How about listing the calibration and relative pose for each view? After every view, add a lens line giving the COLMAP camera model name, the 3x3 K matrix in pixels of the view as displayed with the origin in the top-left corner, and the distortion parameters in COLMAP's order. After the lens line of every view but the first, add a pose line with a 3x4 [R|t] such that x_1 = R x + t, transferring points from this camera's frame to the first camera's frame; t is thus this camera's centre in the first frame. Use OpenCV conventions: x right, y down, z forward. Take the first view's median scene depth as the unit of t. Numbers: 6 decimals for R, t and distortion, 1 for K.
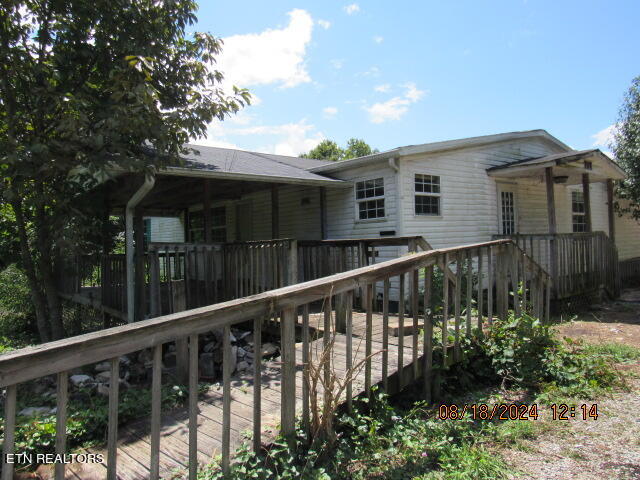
lens RADIAL K [[465.1, 0, 319.8], [0, 465.1, 241.5], [0, 0, 1]] dist [-0.007893, -0.001681]
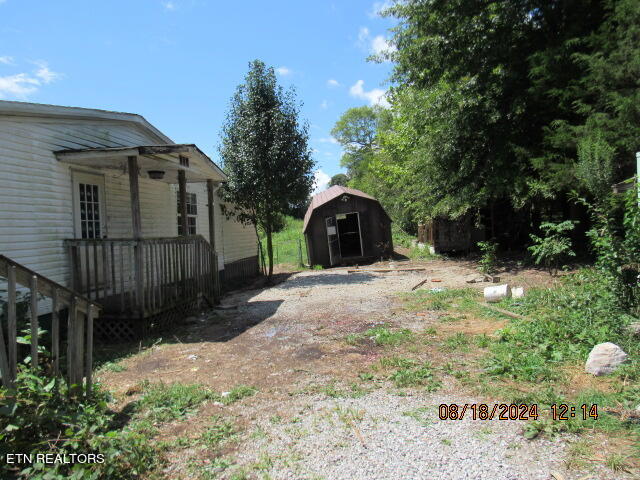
lens RADIAL K [[465.1, 0, 319.8], [0, 465.1, 241.5], [0, 0, 1]] dist [-0.007893, -0.001681]
pose [[0.743407, -0.004990, 0.668821, 0.265307], [0.004462, 0.999987, 0.002501, -0.016102], [-0.668824, 0.001125, 0.743420, 0.244395]]
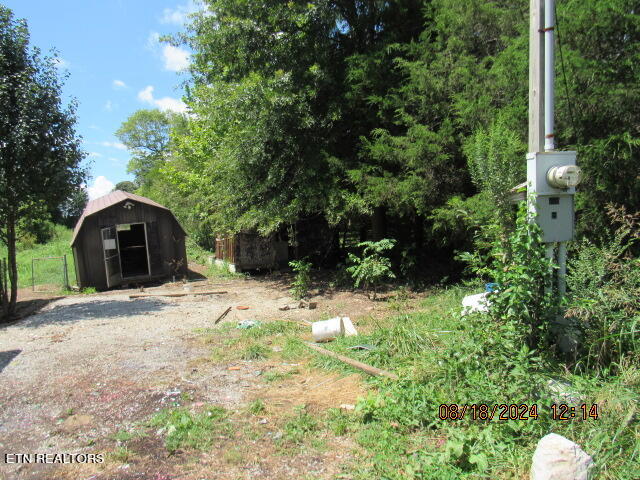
lens RADIAL K [[465.1, 0, 319.8], [0, 465.1, 241.5], [0, 0, 1]] dist [-0.007893, -0.001681]
pose [[0.387693, 0.027264, 0.921385, 0.523589], [-0.004441, 0.999606, -0.027709, -0.030607], [-0.921778, 0.006651, 0.387662, 0.477322]]
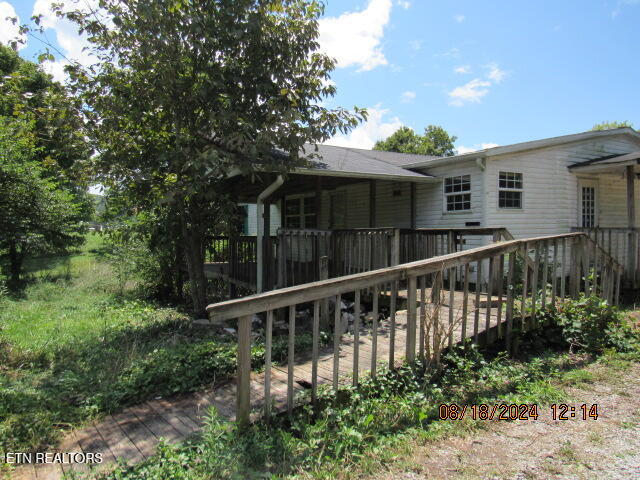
lens RADIAL K [[466.1, 0, 328.6], [0, 466.1, 237.8], [0, 0, 1]] dist [0.006065, 0.001599]
pose [[0.990544, 0.026664, -0.134583, -0.062873], [-0.023510, 0.999412, 0.024977, -0.005227], [0.135170, -0.021577, 0.990588, -0.227726]]
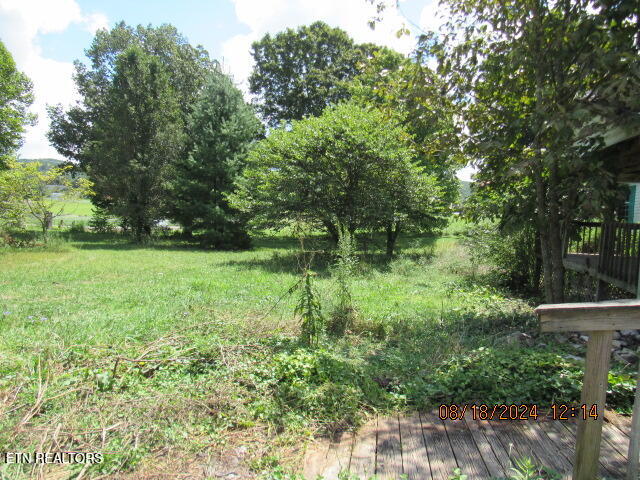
lens RADIAL K [[465.1, 0, 319.8], [0, 465.1, 241.5], [0, 0, 1]] dist [-0.007893, -0.001681]
pose [[0.614106, 0.091433, -0.783909, -0.093196], [-0.039953, 0.995595, 0.084825, 0.015100], [0.788212, -0.020771, 0.615054, -0.082122]]
